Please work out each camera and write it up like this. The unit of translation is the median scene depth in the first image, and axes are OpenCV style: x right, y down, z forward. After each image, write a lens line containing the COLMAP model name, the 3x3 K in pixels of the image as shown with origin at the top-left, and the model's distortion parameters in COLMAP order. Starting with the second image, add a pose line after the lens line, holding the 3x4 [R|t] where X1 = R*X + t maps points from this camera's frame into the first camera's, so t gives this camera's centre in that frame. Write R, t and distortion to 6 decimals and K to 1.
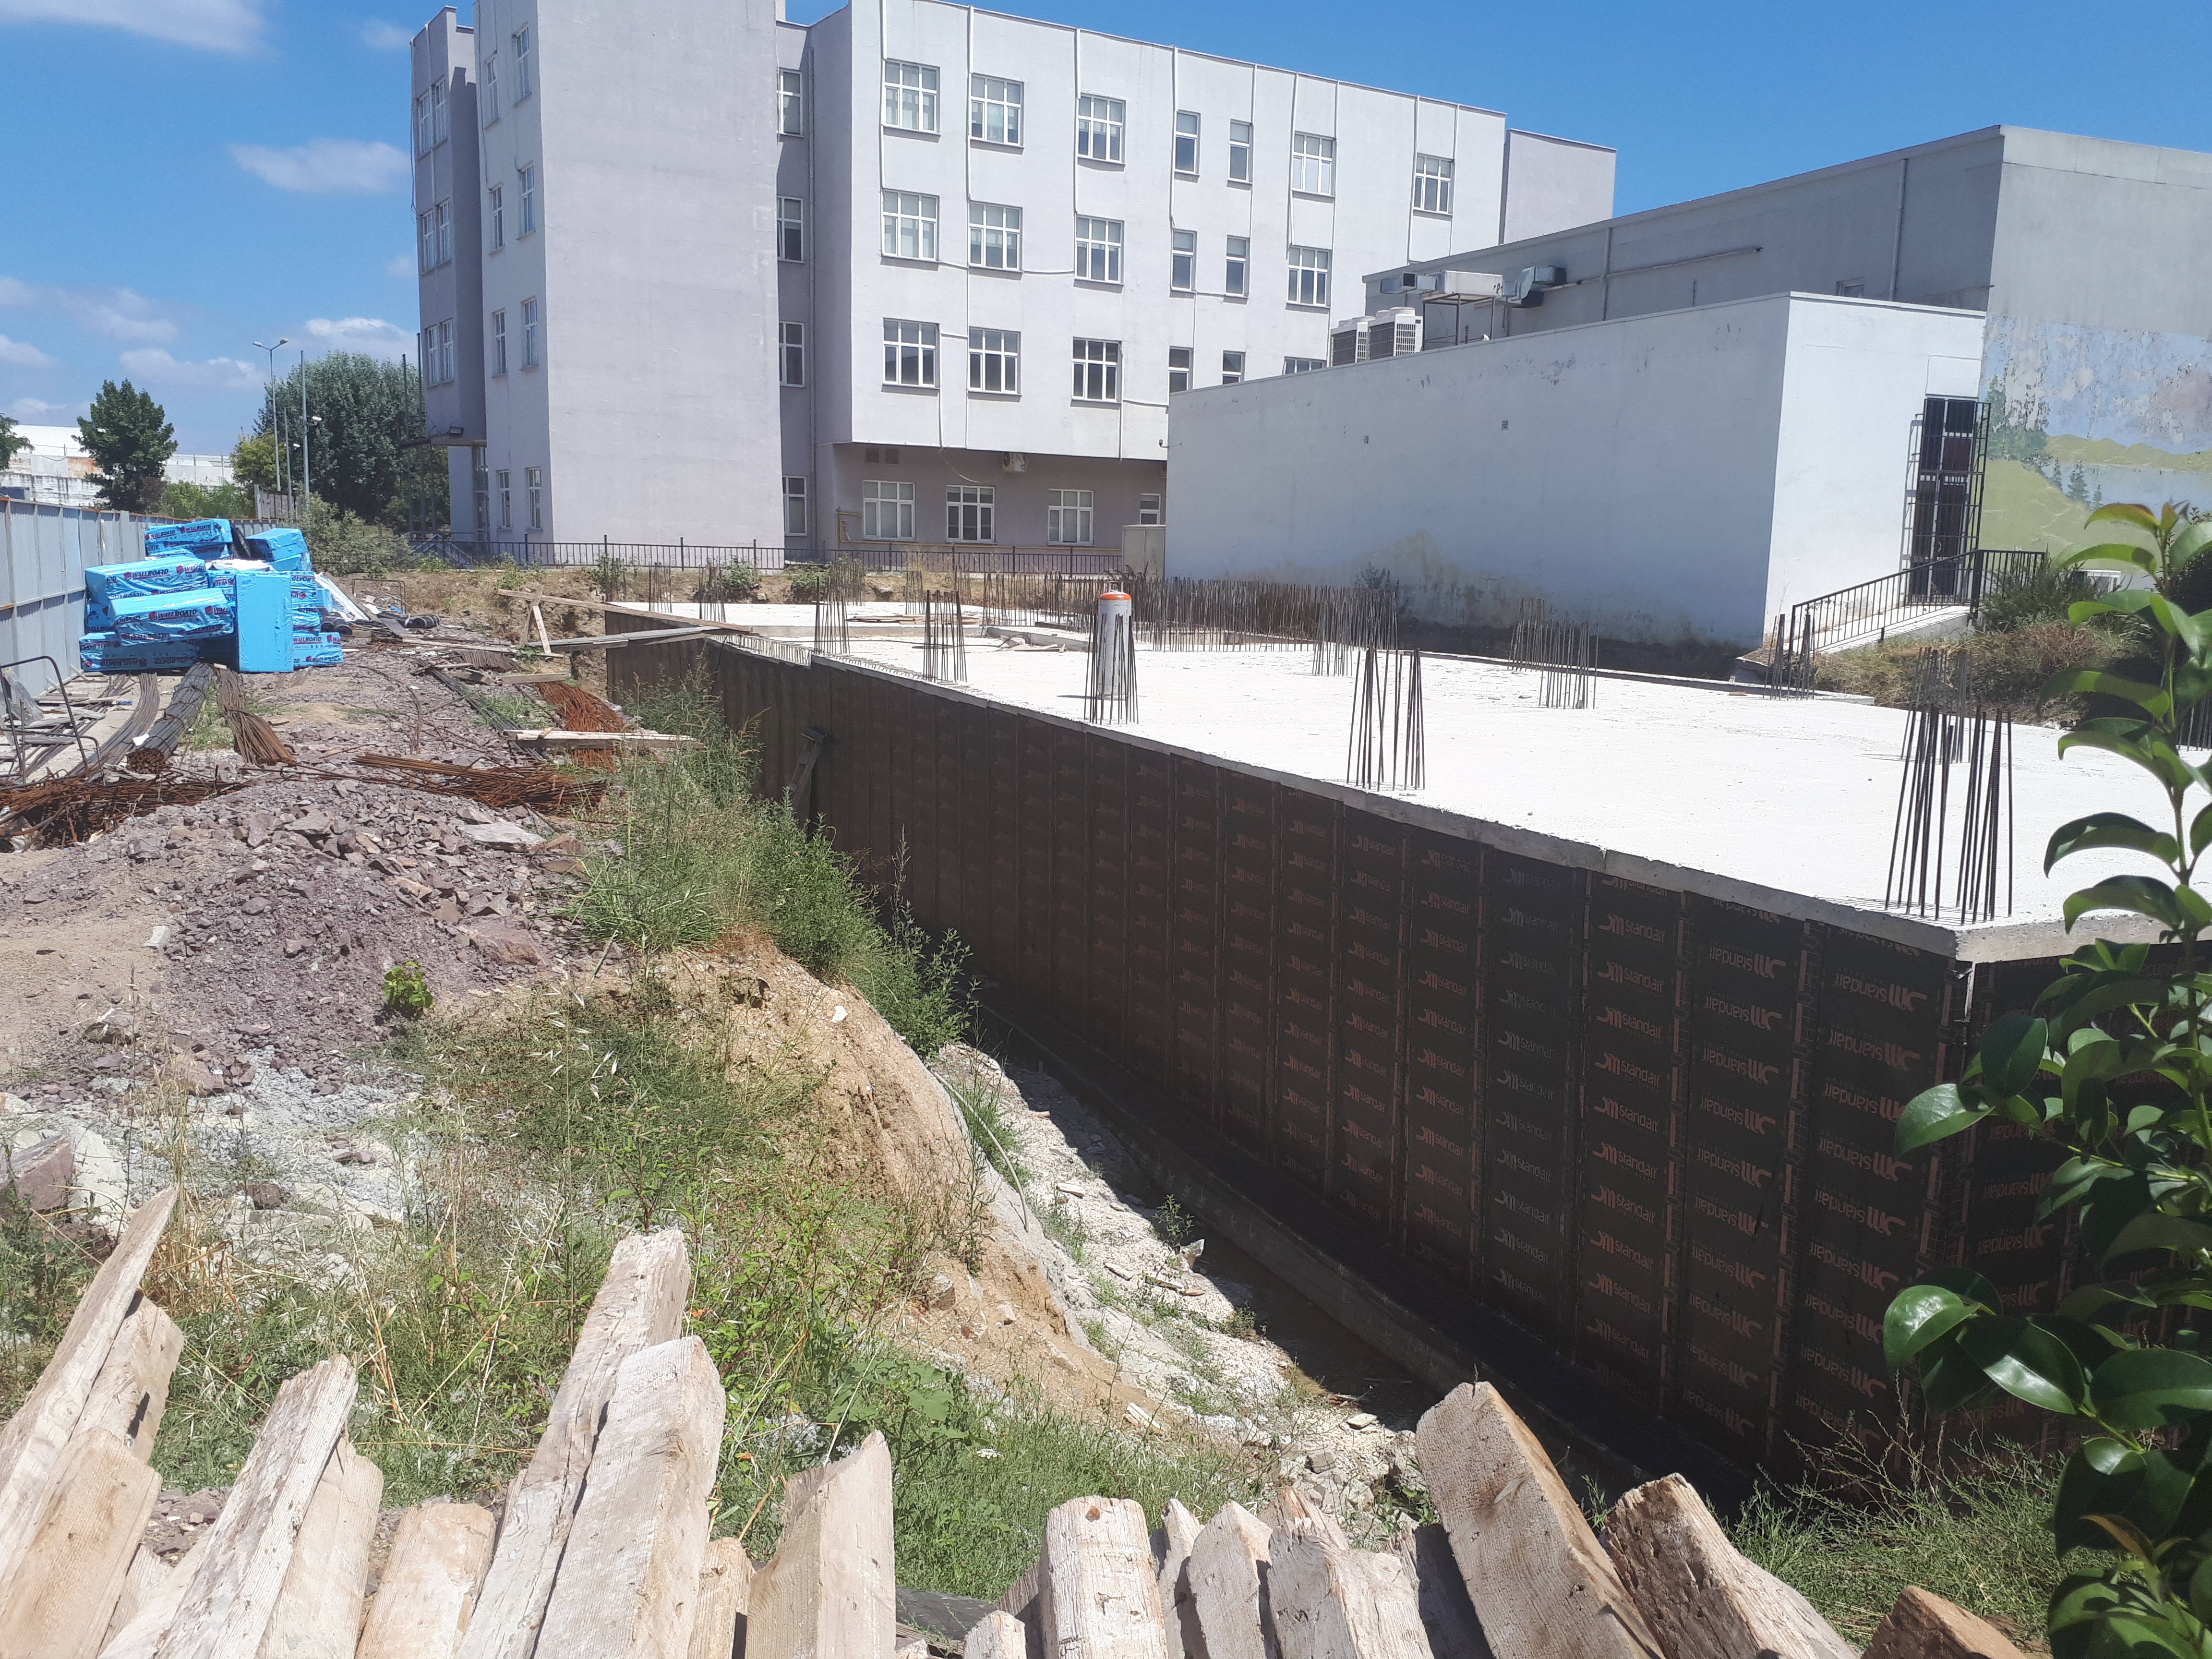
lens RADIAL K [[1717.1, 0, 1117.3], [0, 1717.1, 852.4], [0, 0, 1]] dist [0.115104, -0.237513]
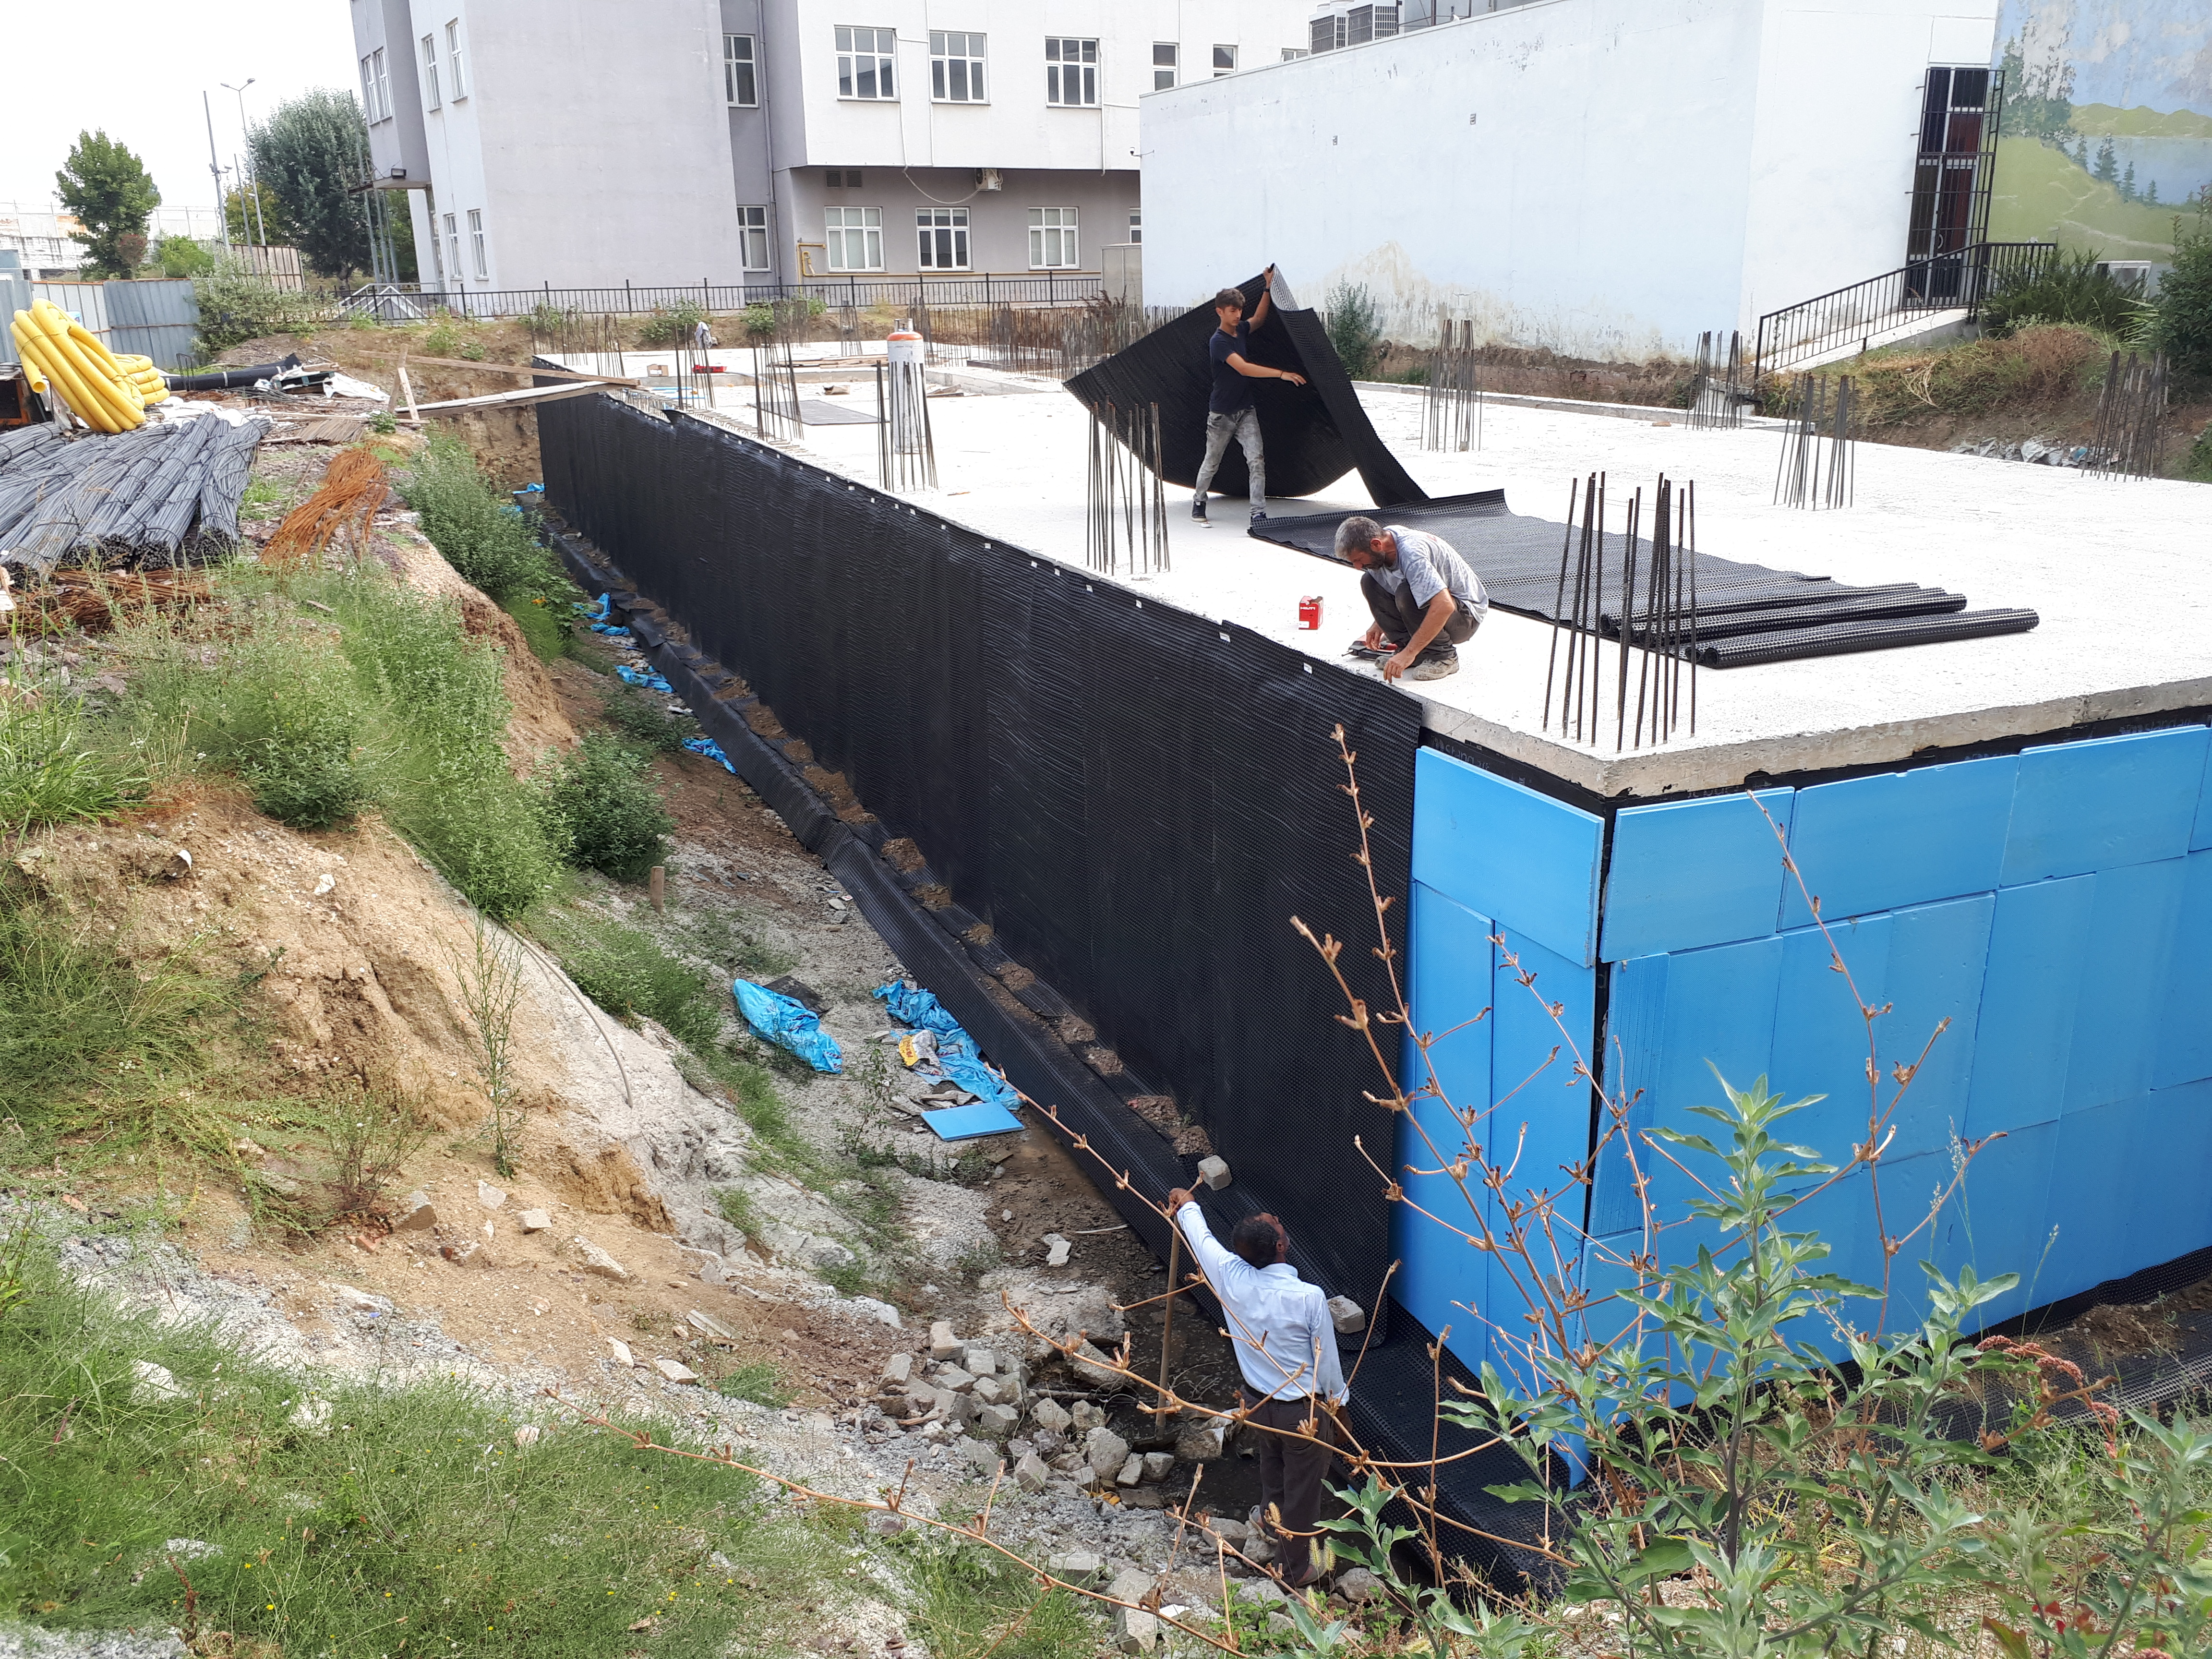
lens RADIAL K [[1747.1, 0, 1122.1], [0, 1747.1, 828.5], [0, 0, 1]] dist [-0.005057, 0.003842]
pose [[0.998690, -0.025486, -0.044369, 0.084556], [0.031307, 0.990230, 0.135882, -0.011803], [0.040473, -0.137093, 0.989731, 0.052893]]
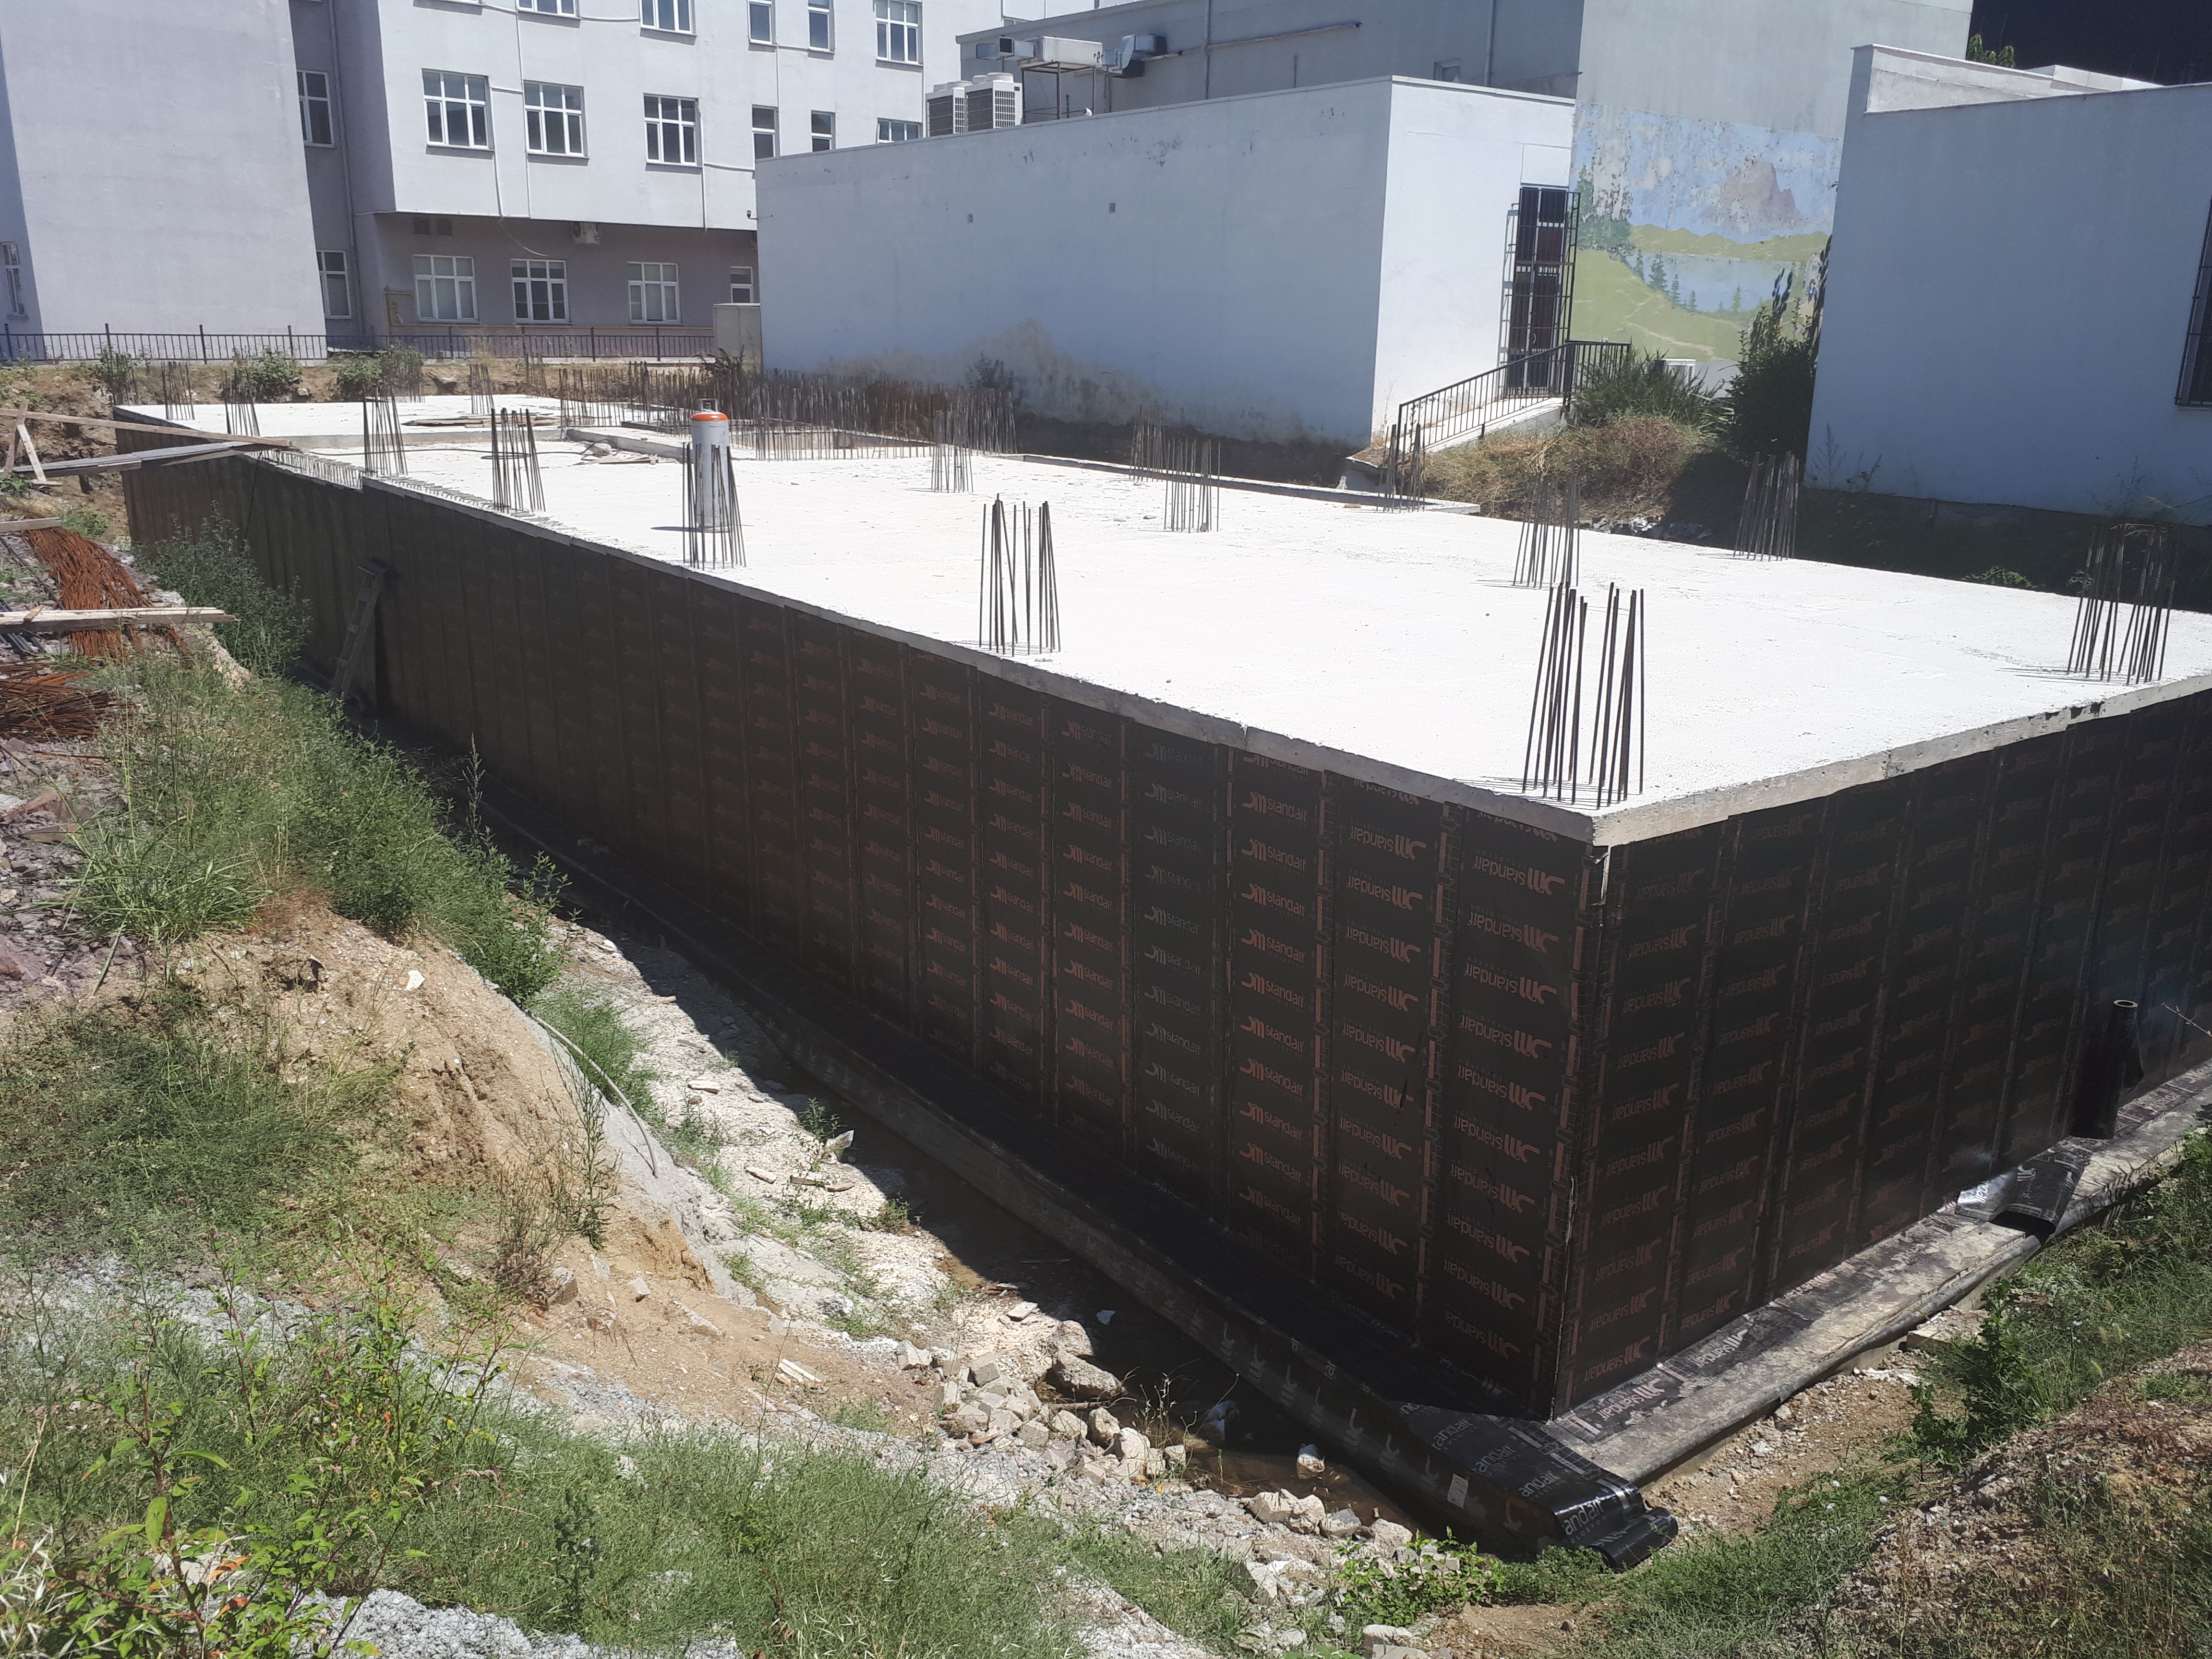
lens RADIAL K [[1755.4, 0, 1106.0], [0, 1755.4, 829.5], [0, 0, 1]] dist [-0.002182, -0.006666]
pose [[0.977283, -0.065387, 0.201600, 0.001956], [0.042080, 0.992145, 0.117805, -0.022273], [-0.207720, -0.106645, 0.972358, 0.023130]]
